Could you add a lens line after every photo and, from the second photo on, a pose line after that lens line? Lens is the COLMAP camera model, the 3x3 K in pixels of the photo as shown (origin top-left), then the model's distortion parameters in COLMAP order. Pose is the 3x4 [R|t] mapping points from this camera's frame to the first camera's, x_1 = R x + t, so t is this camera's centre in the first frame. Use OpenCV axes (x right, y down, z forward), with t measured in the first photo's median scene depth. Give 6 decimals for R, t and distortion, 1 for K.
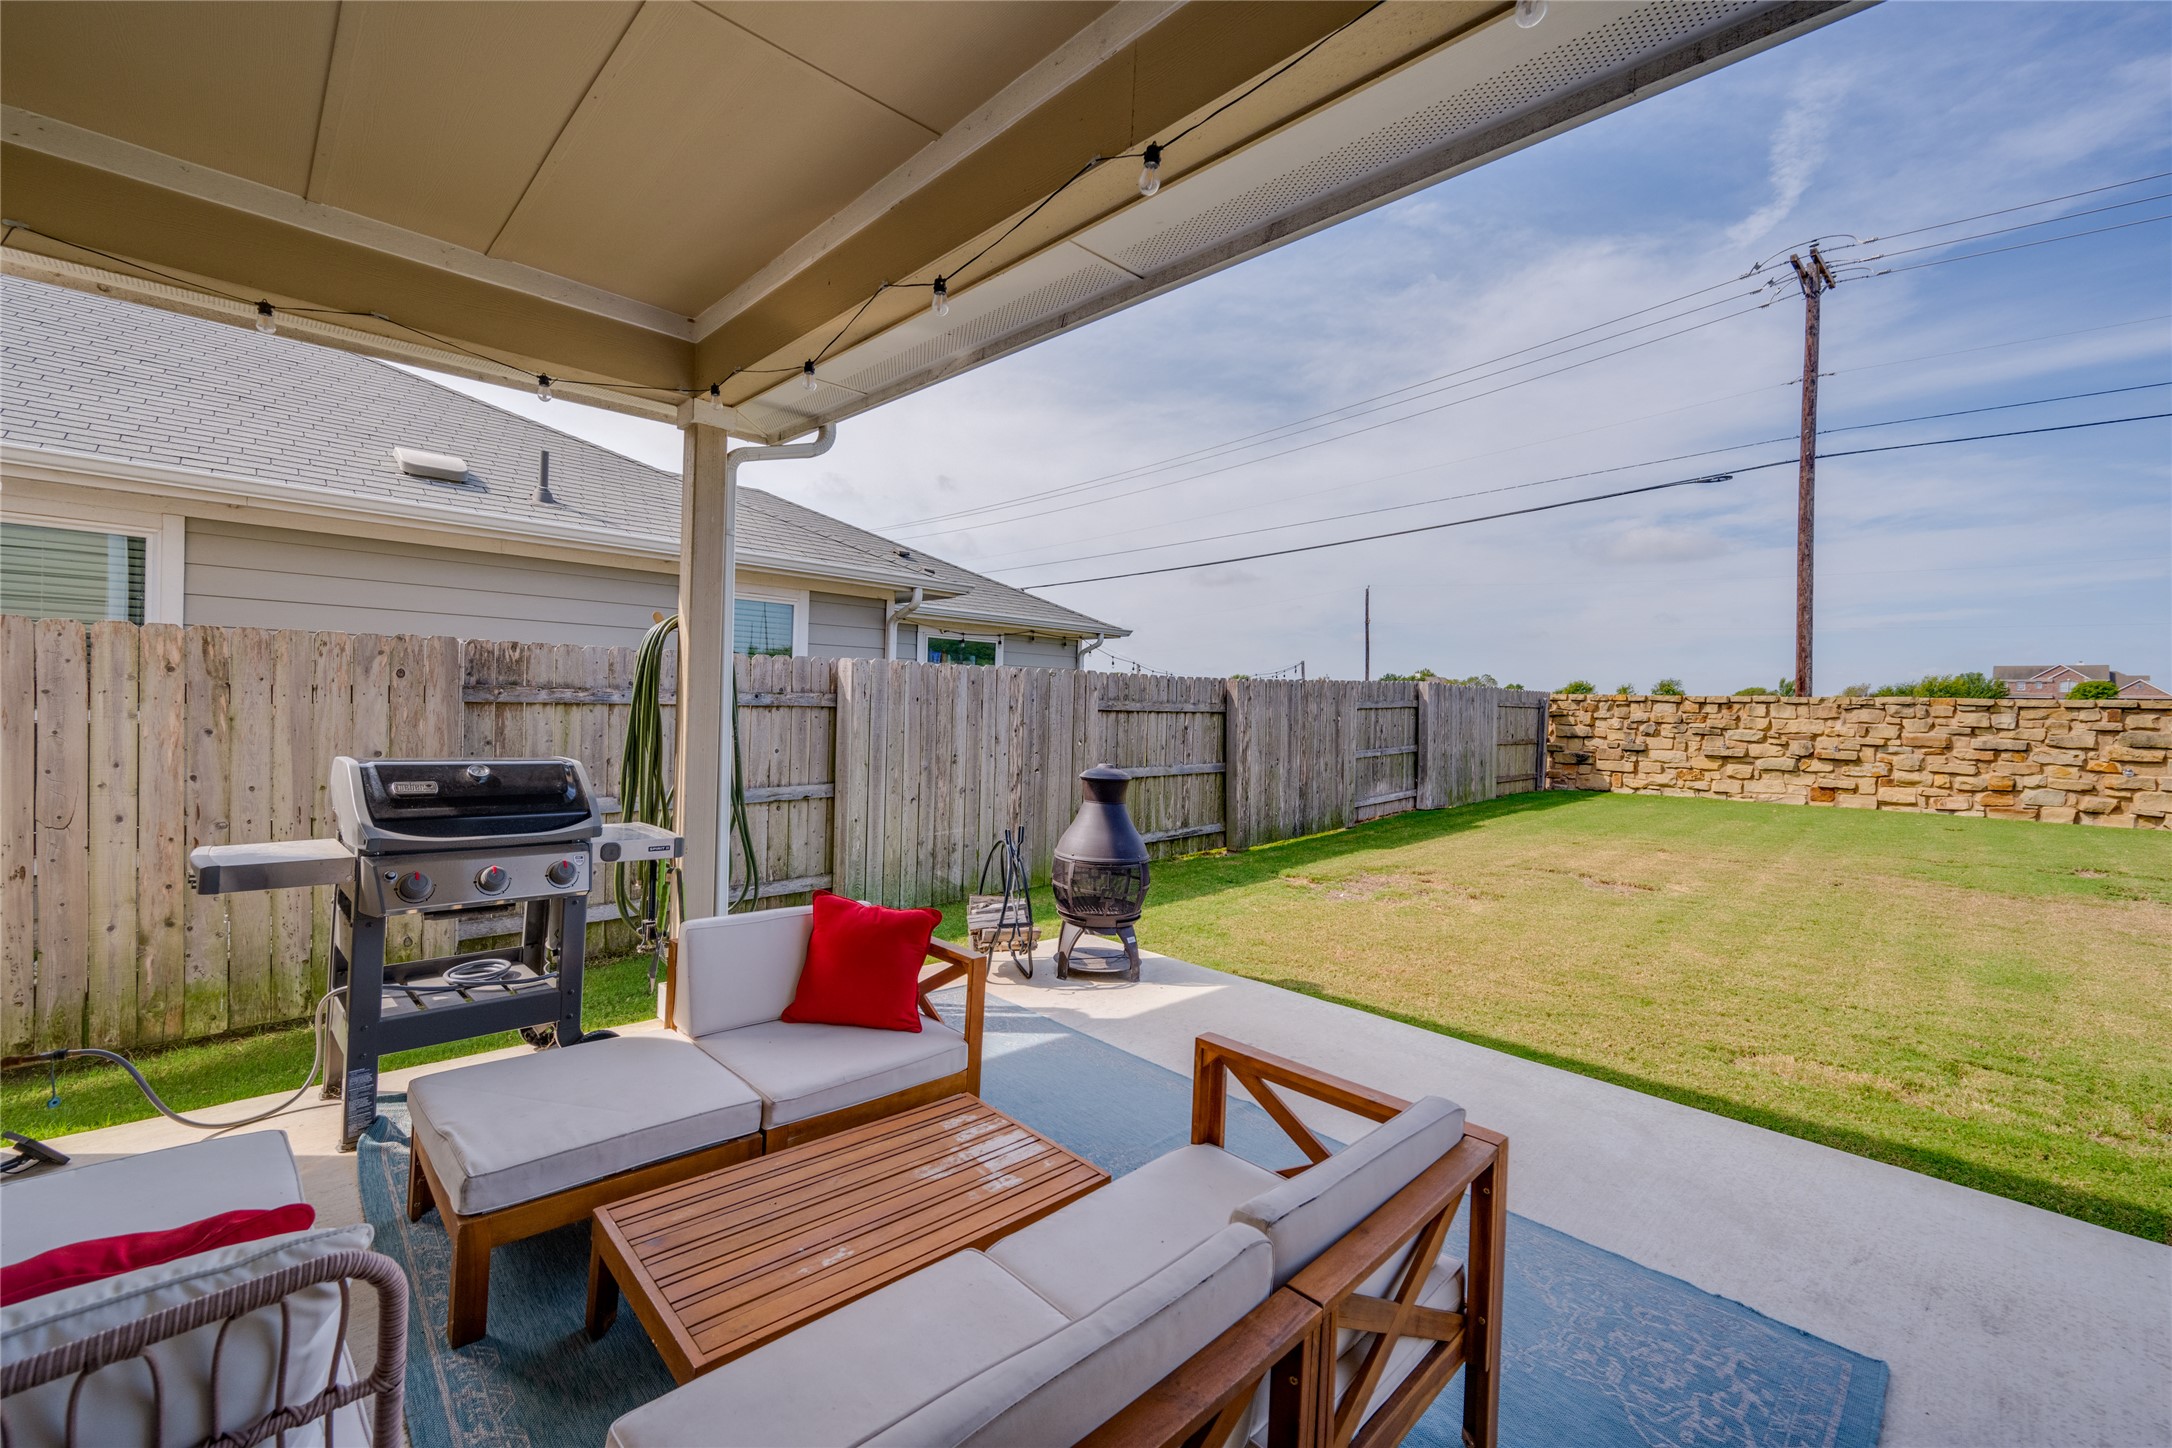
lens RADIAL K [[897.9, 0, 1086.9], [0, 897.9, 714.1], [0, 0, 1]] dist [0.002310, -0.001176]
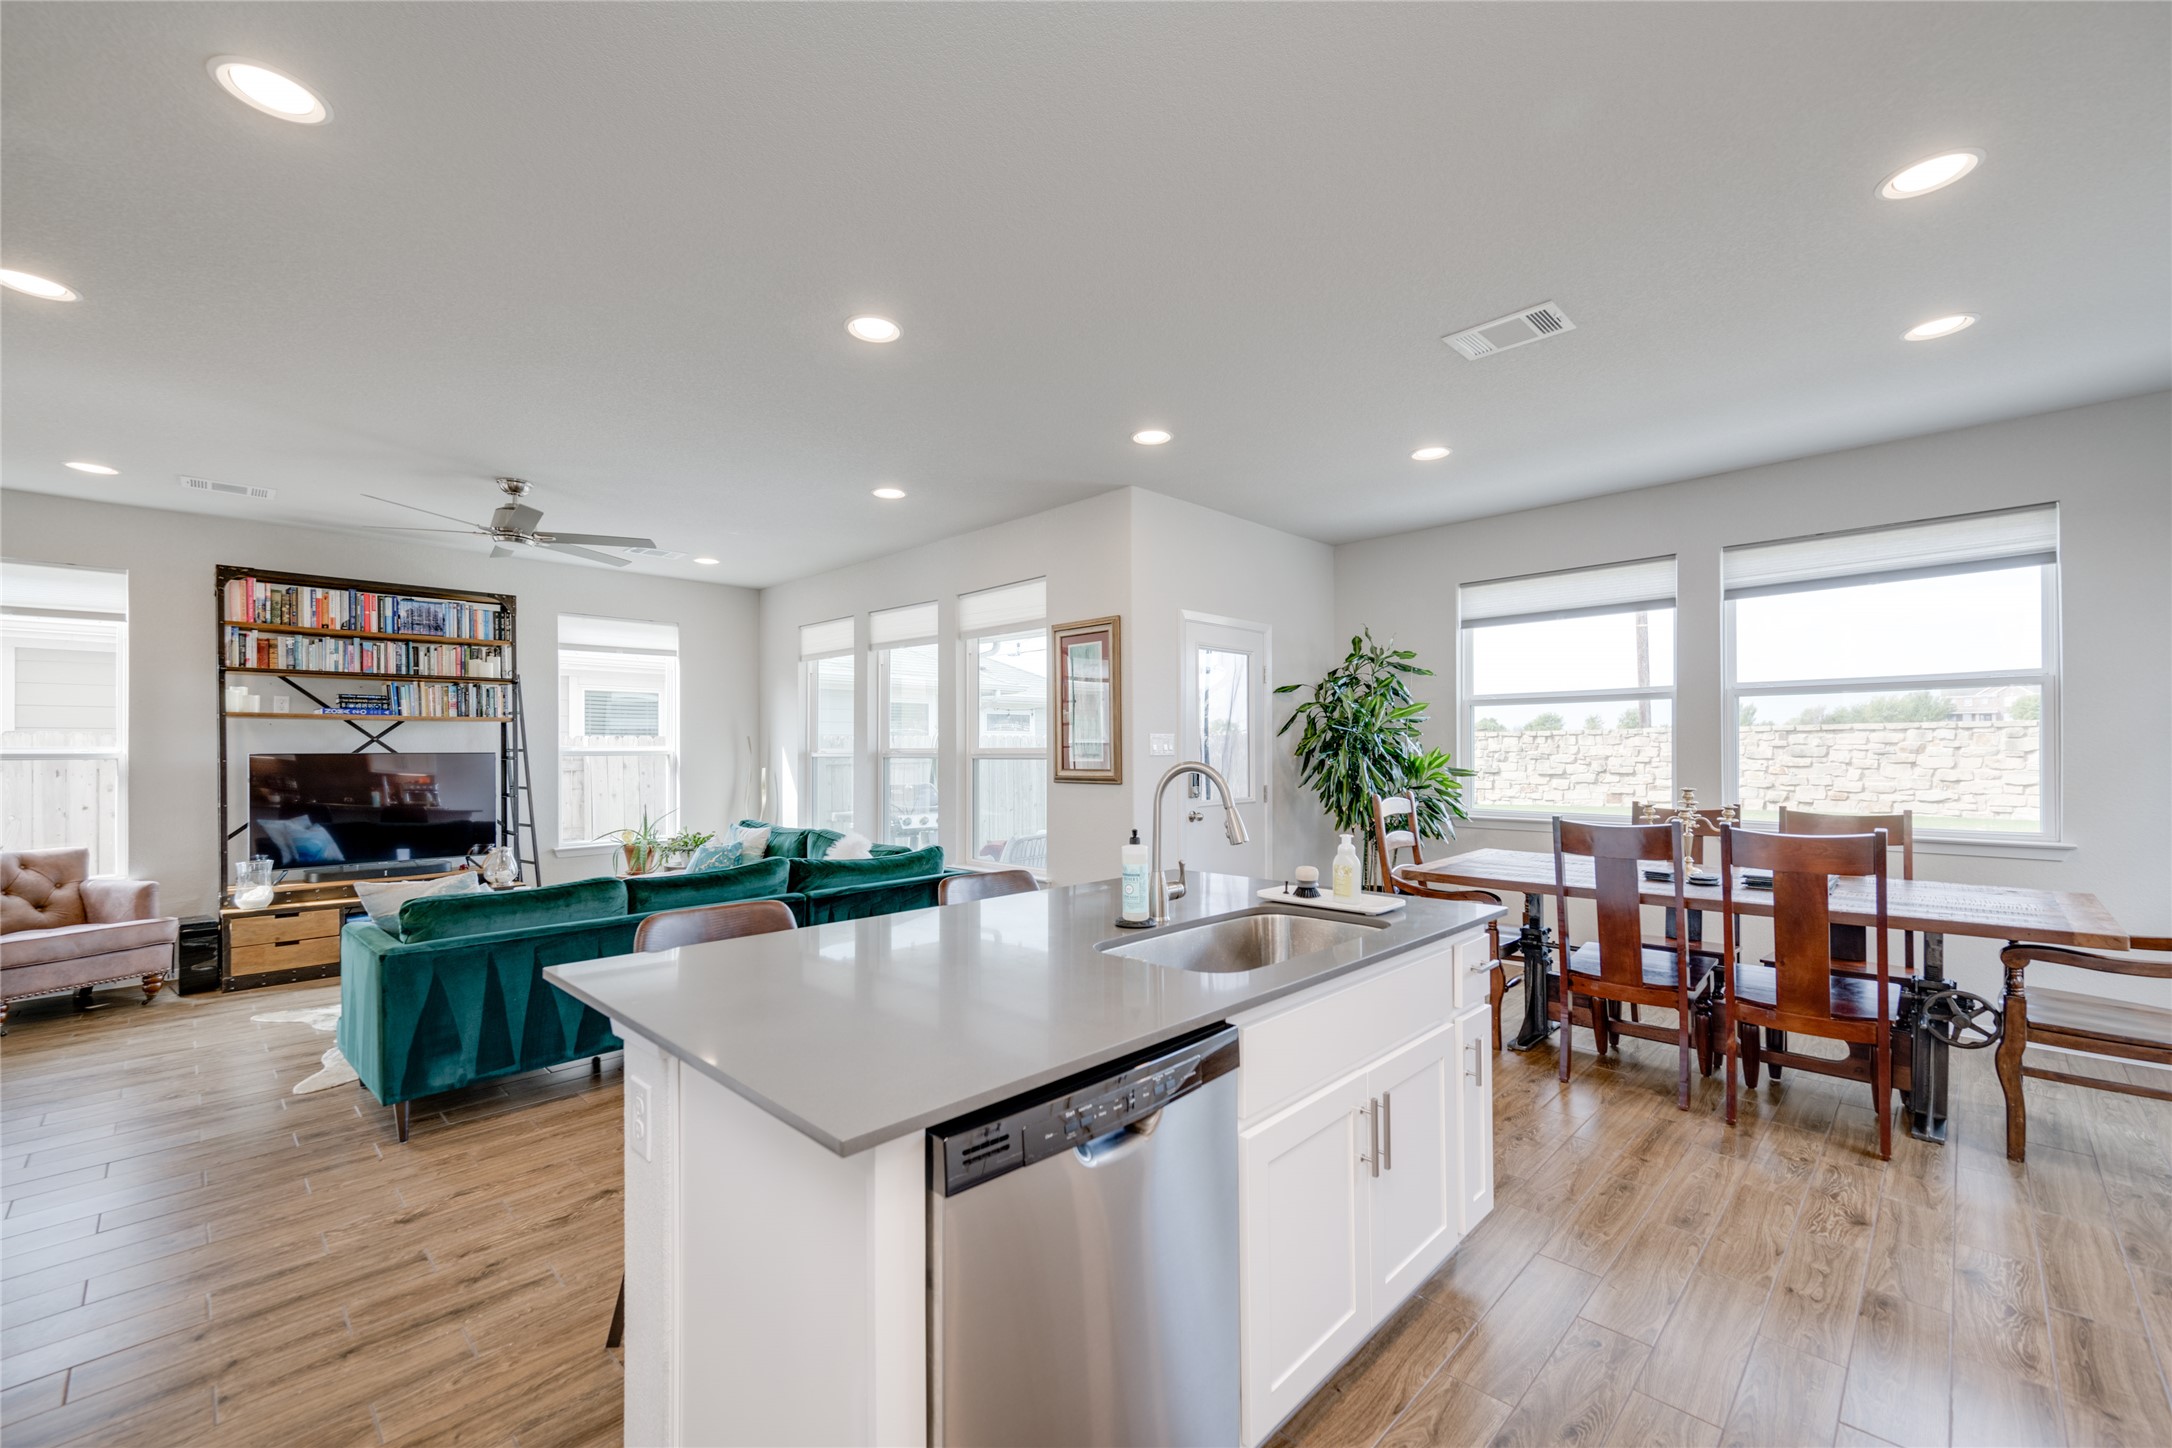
lens RADIAL K [[897.9, 0, 1102.7], [0, 897.9, 756.2], [0, 0, 1]] dist [0.002310, -0.001176]
pose [[0.998621, -0.038688, 0.035479, -0.027698], [0.038852, 0.999237, -0.003947, -0.001997], [-0.035300, 0.005320, 0.999363, -0.366579]]
